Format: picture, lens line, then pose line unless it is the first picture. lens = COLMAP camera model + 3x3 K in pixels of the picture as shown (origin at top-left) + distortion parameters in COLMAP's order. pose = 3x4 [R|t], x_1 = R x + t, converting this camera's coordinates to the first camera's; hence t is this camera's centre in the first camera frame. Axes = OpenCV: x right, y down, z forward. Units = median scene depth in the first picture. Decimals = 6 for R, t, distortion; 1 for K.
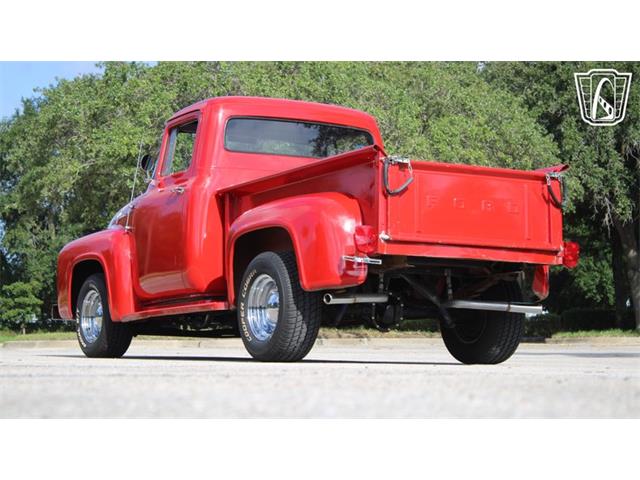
lens RADIAL K [[1552.9, 0, 320.0], [0, 1552.9, 240.0], [0, 0, 1]] dist [-0.026182, -0.302713]
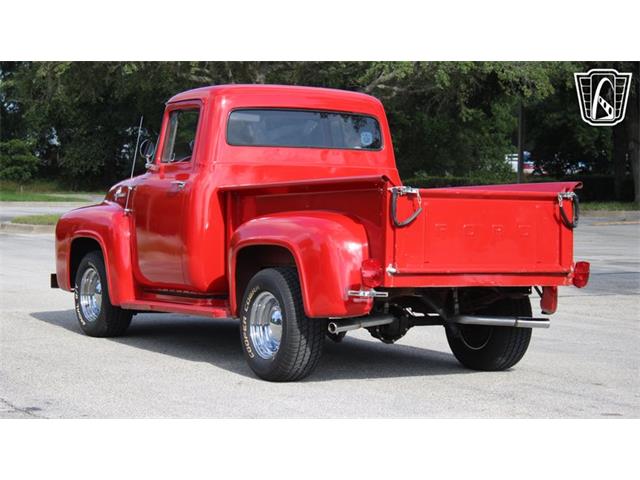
lens RADIAL K [[1552.9, 0, 320.0], [0, 1552.9, 240.0], [0, 0, 1]] dist [-0.026182, -0.302713]
pose [[0.999933, 0.011367, 0.002342, -0.005411], [-0.011544, 0.994968, 0.099523, -0.107567], [-0.001199, -0.099543, 0.995033, 0.029606]]
